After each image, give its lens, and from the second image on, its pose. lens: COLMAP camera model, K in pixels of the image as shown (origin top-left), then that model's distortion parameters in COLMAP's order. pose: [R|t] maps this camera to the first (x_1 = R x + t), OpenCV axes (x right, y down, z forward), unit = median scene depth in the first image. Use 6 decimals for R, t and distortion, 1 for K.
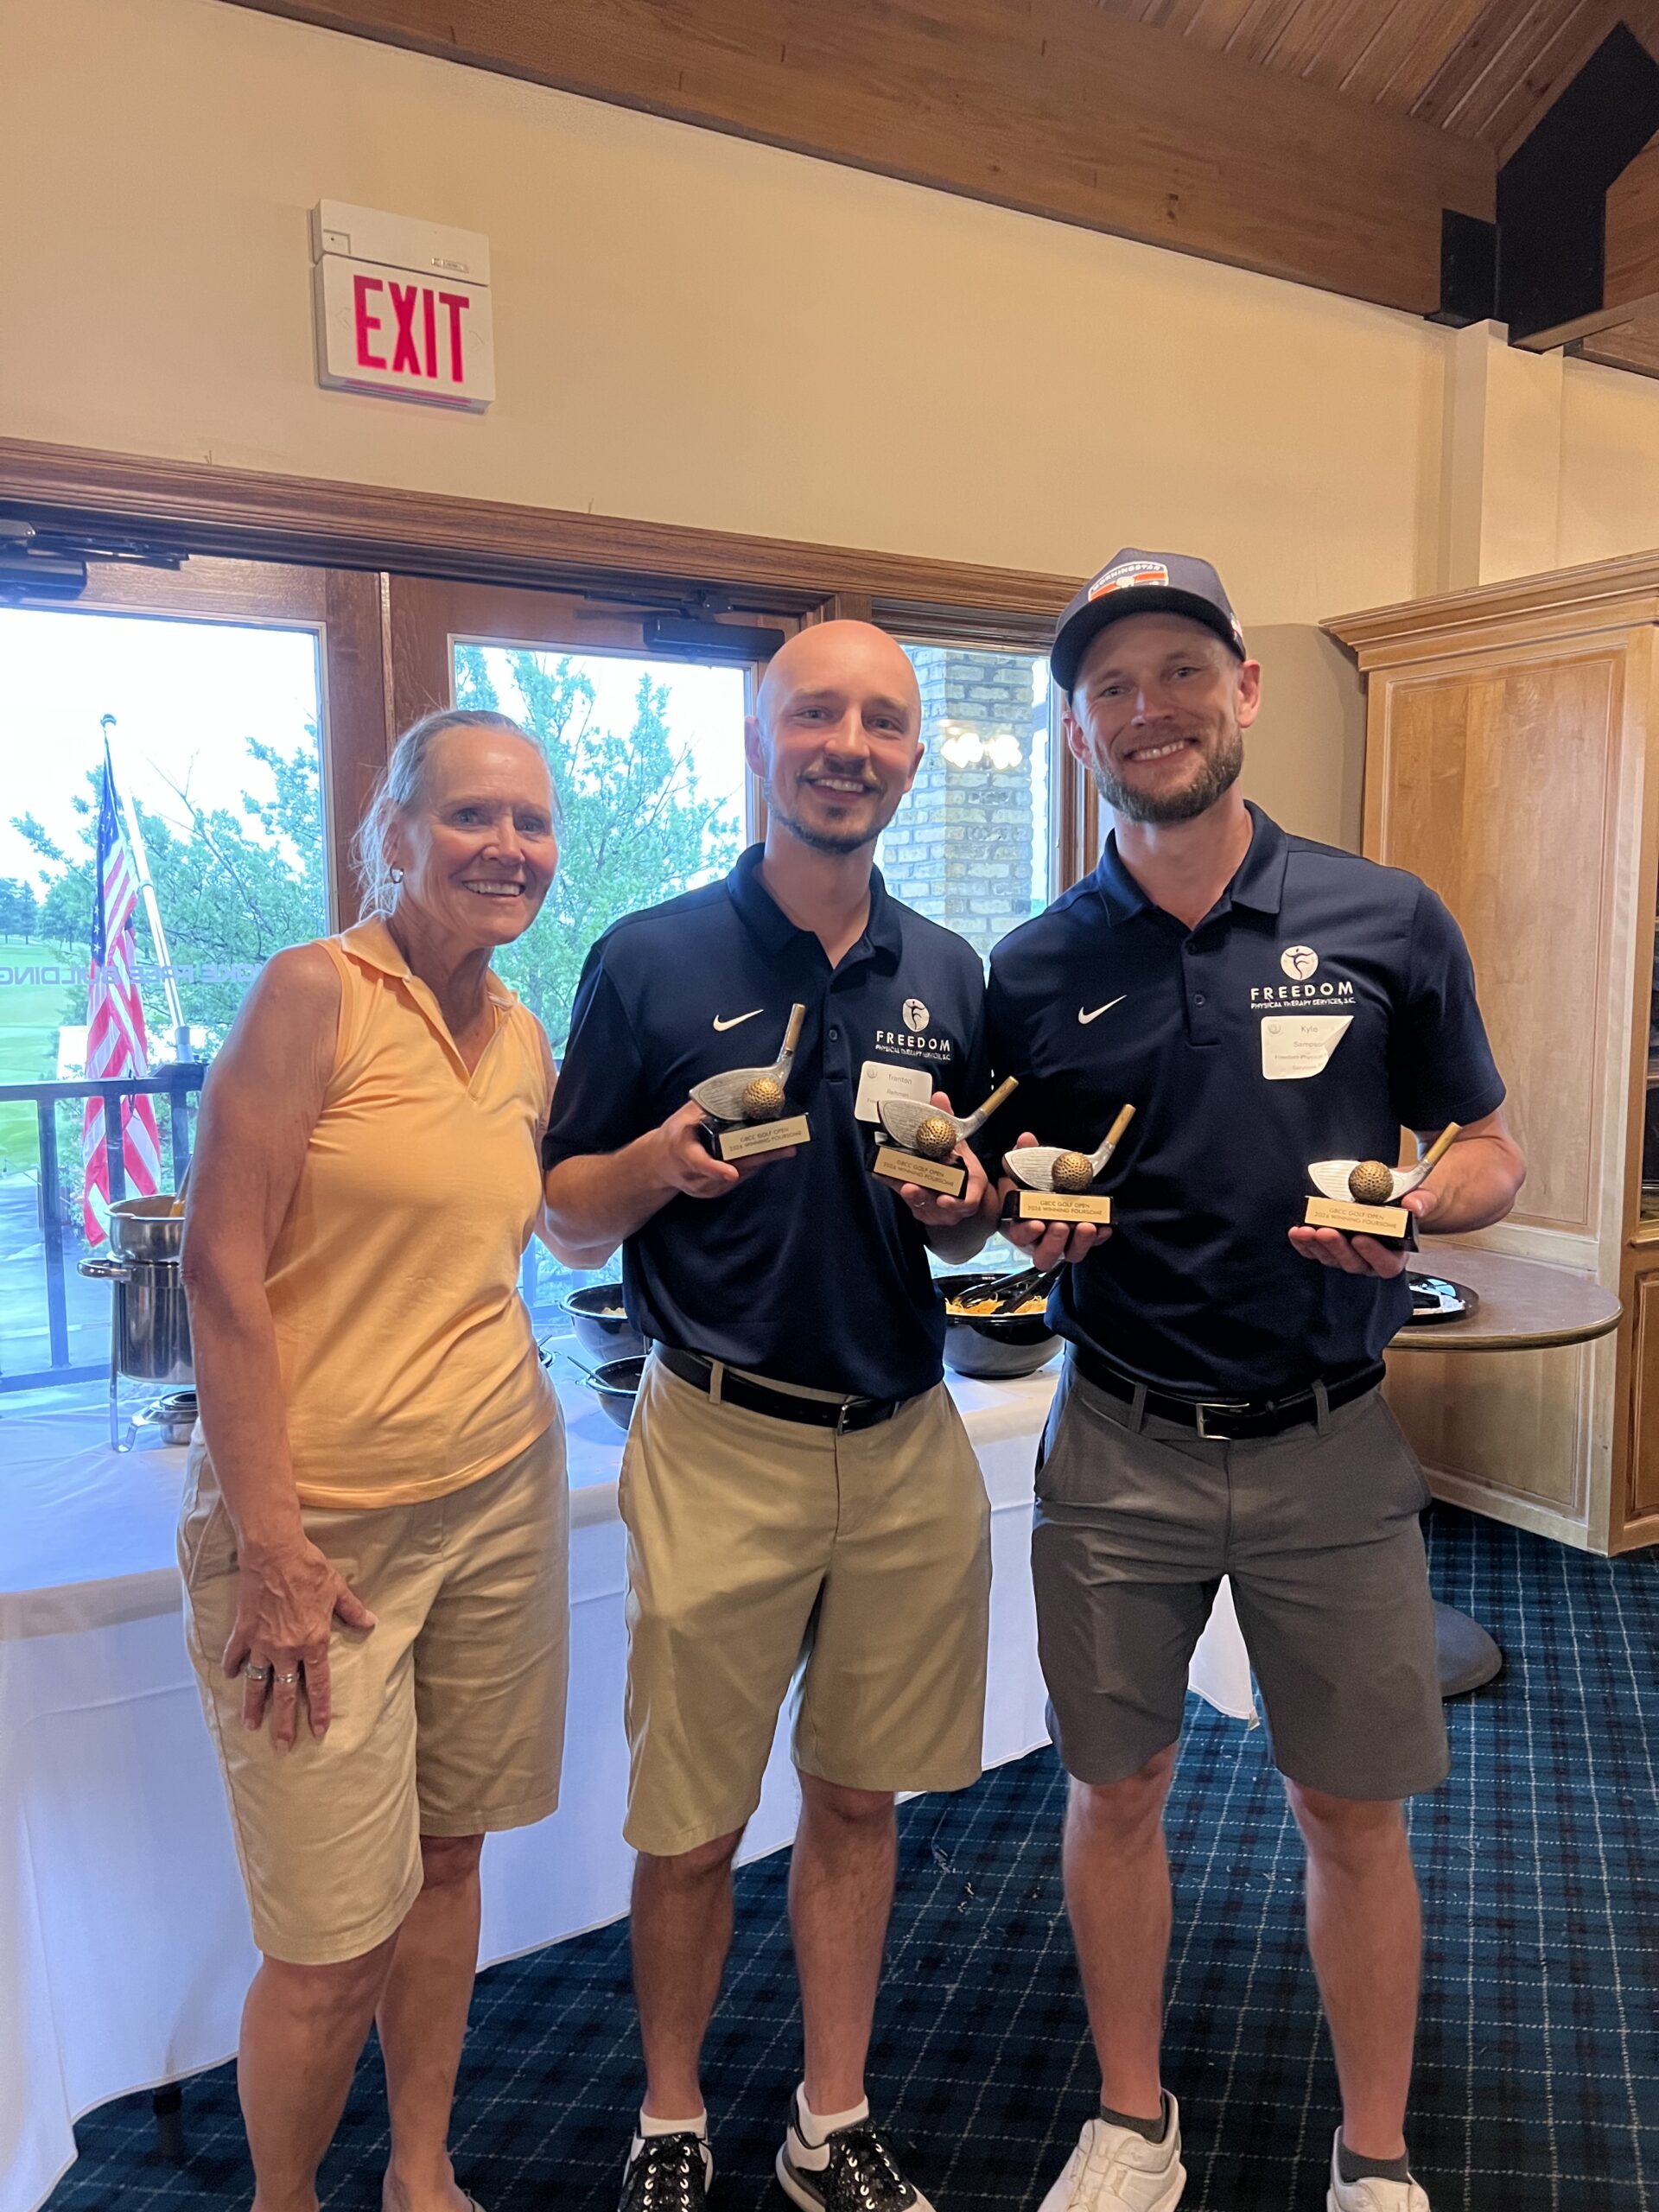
lens RADIAL K [[1680.6, 0, 829.5], [0, 1680.6, 1106.0], [0, 0, 1]] dist [-0.003618, 0.003540]
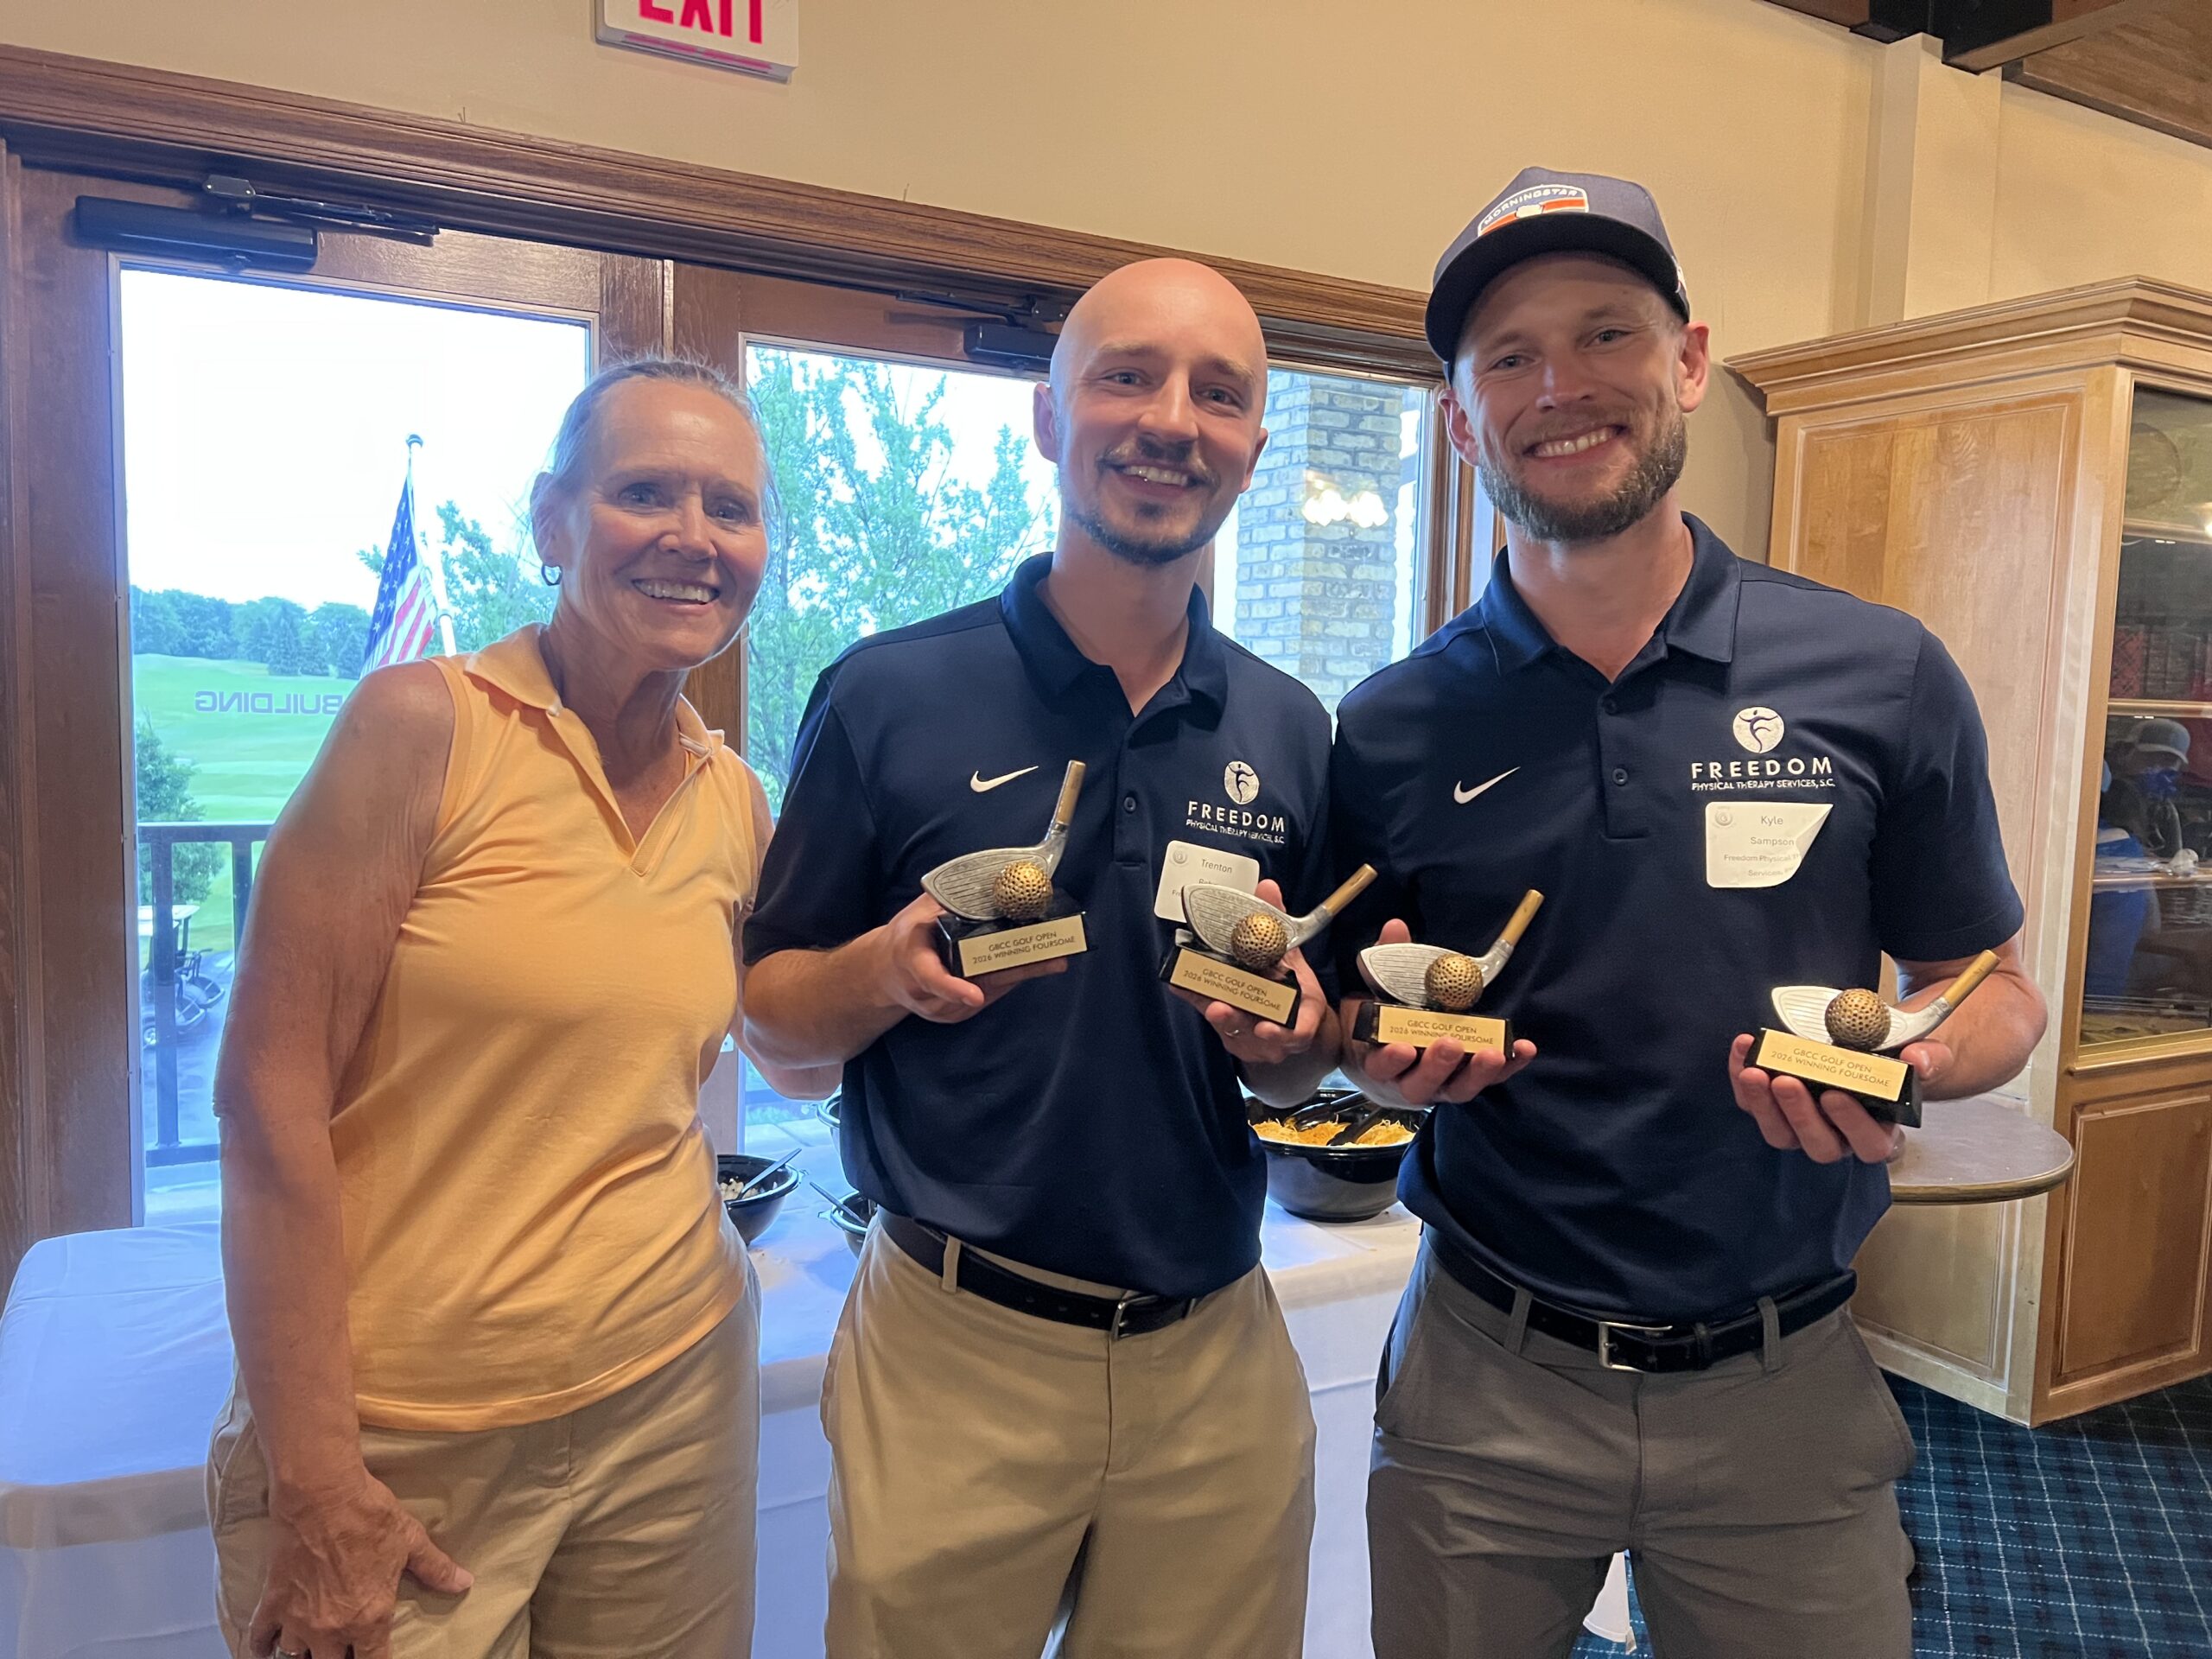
lens RADIAL K [[1667.7, 0, 1136.4], [0, 1667.7, 841.2], [0, 0, 1]] dist [-0.004693, -0.002200]
pose [[0.998985, 0.034782, -0.028616, 0.022235], [-0.035225, 0.999265, -0.015150, -0.011799], [0.028068, 0.016143, 0.999476, 0.196316]]
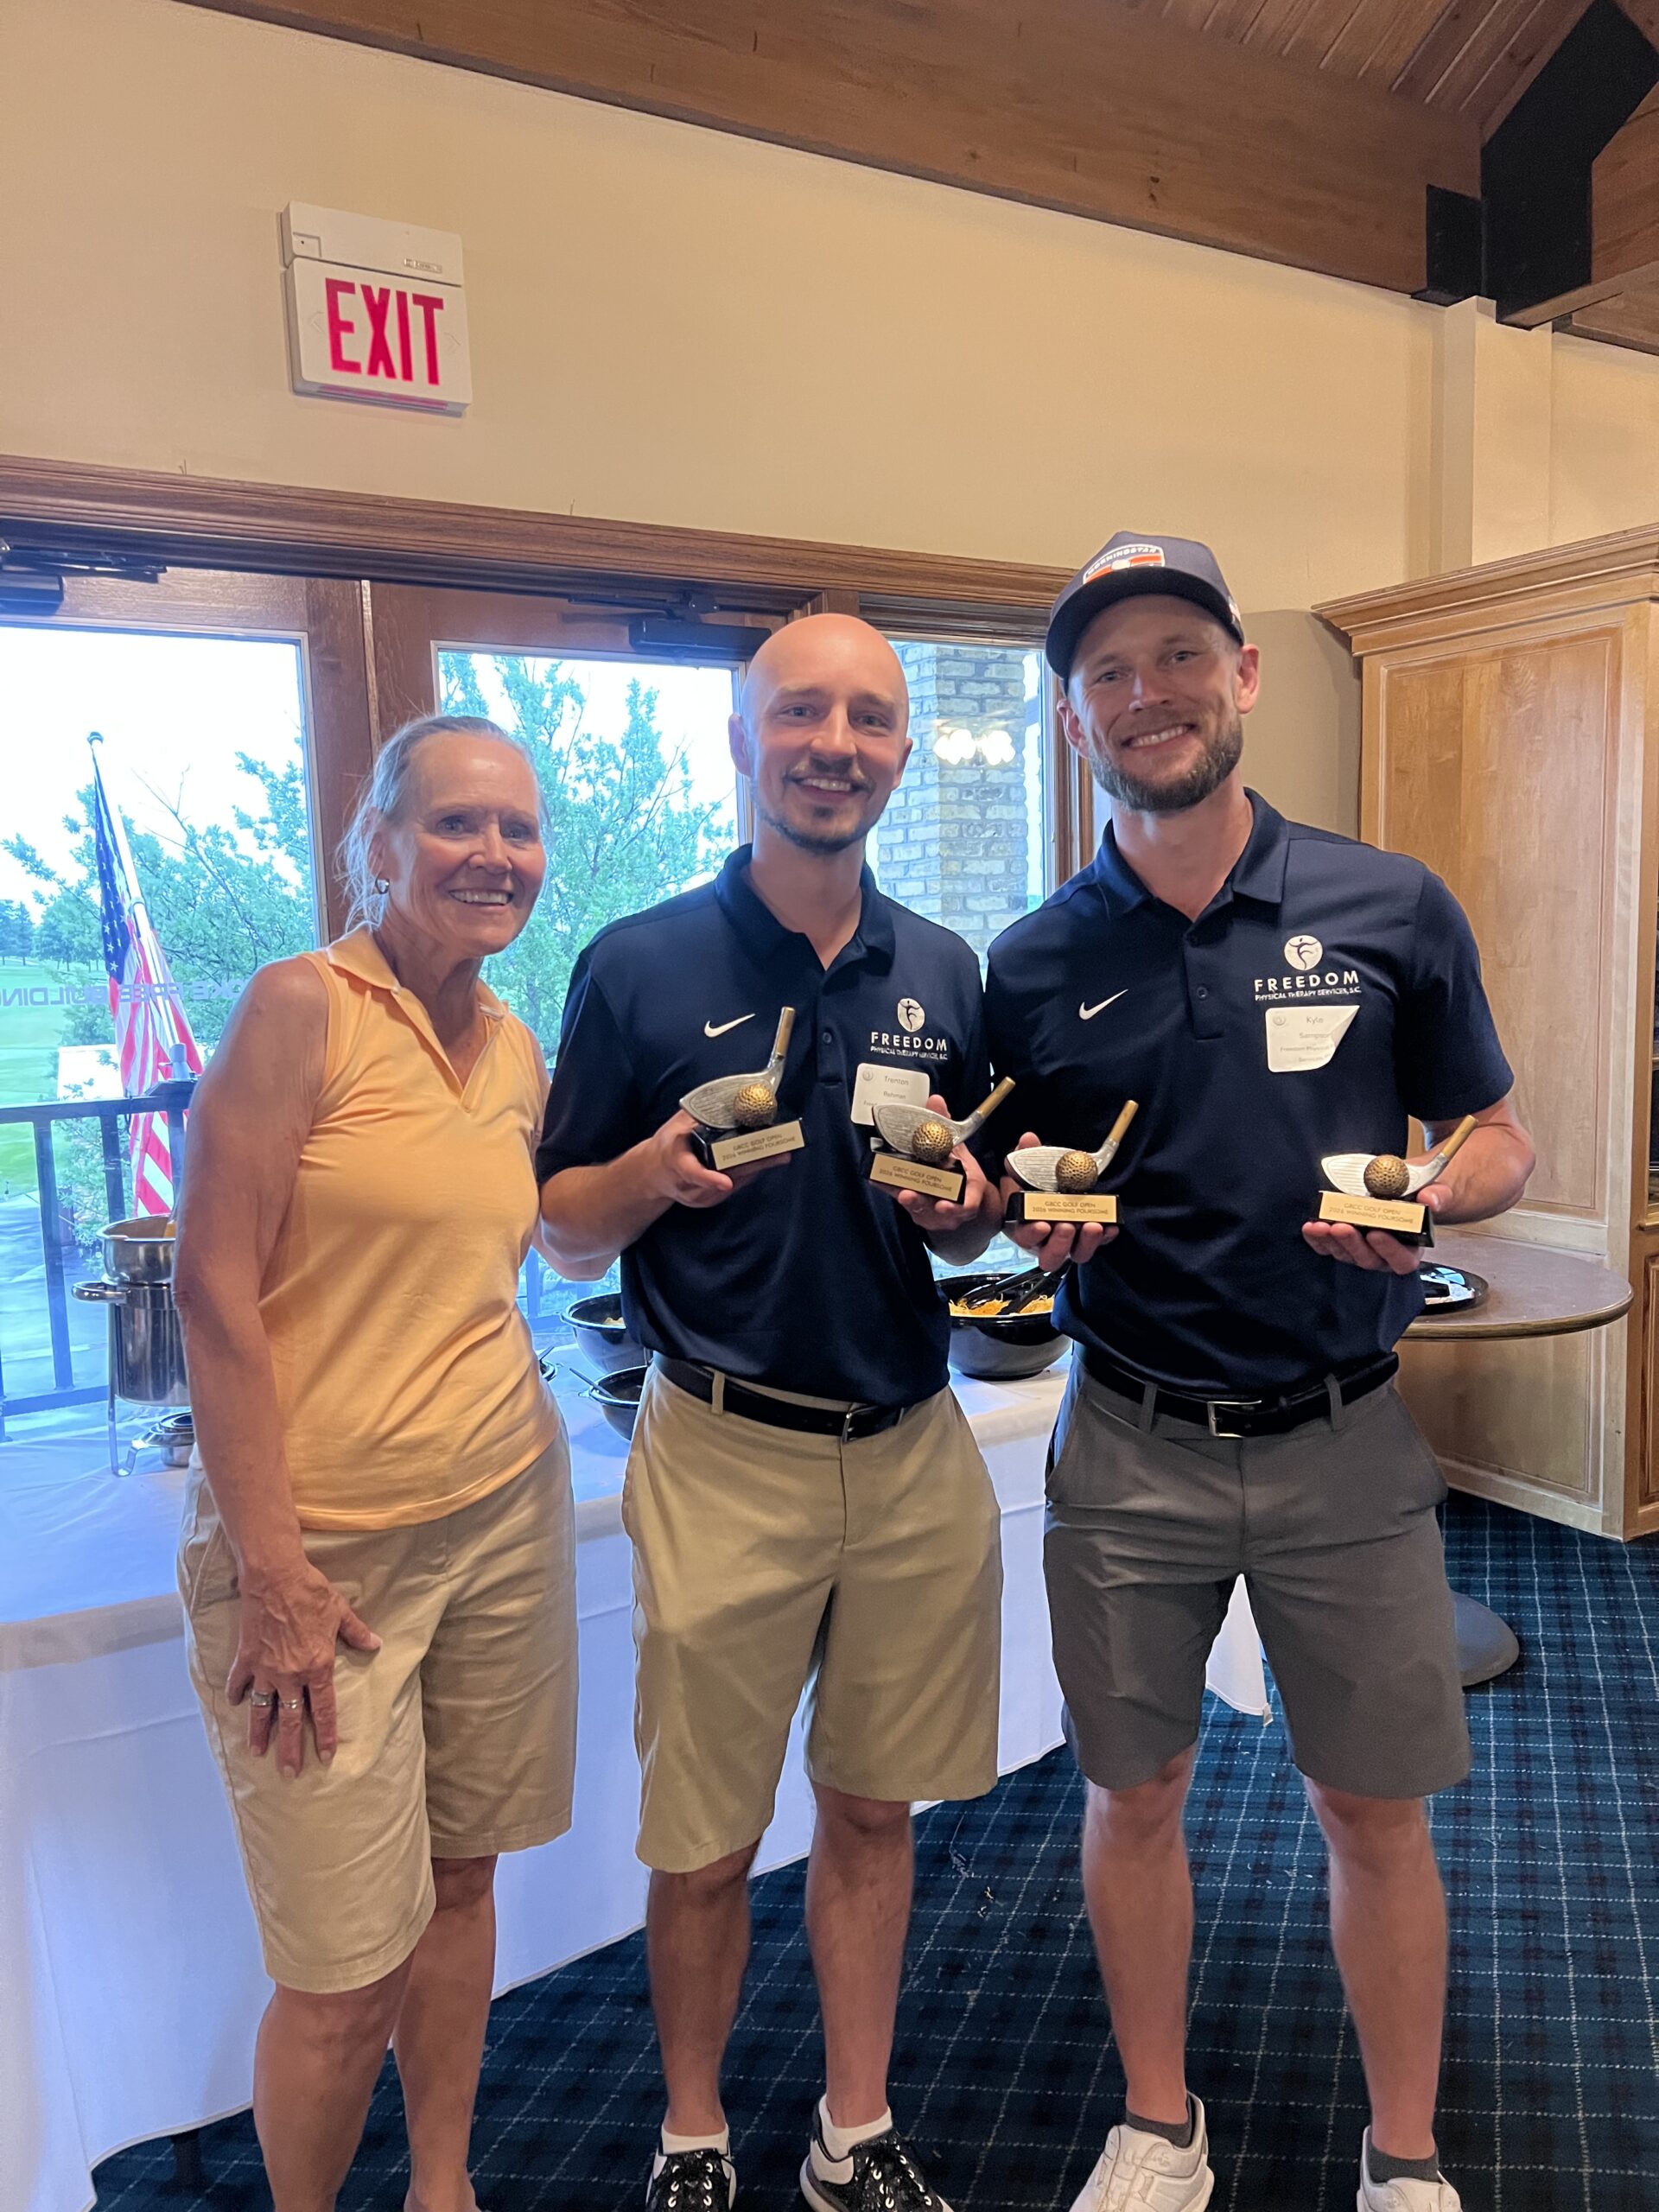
lens RADIAL K [[1679.3, 0, 829.5], [0, 1679.3, 1124.8], [0, 0, 1]] dist [0.000527, -0.002769]
pose [[0.999686, -0.025035, -0.001238, 0.001763], [0.025047, 0.999632, 0.010401, -0.000991], [0.000977, -0.010428, 0.999945, 0.012105]]
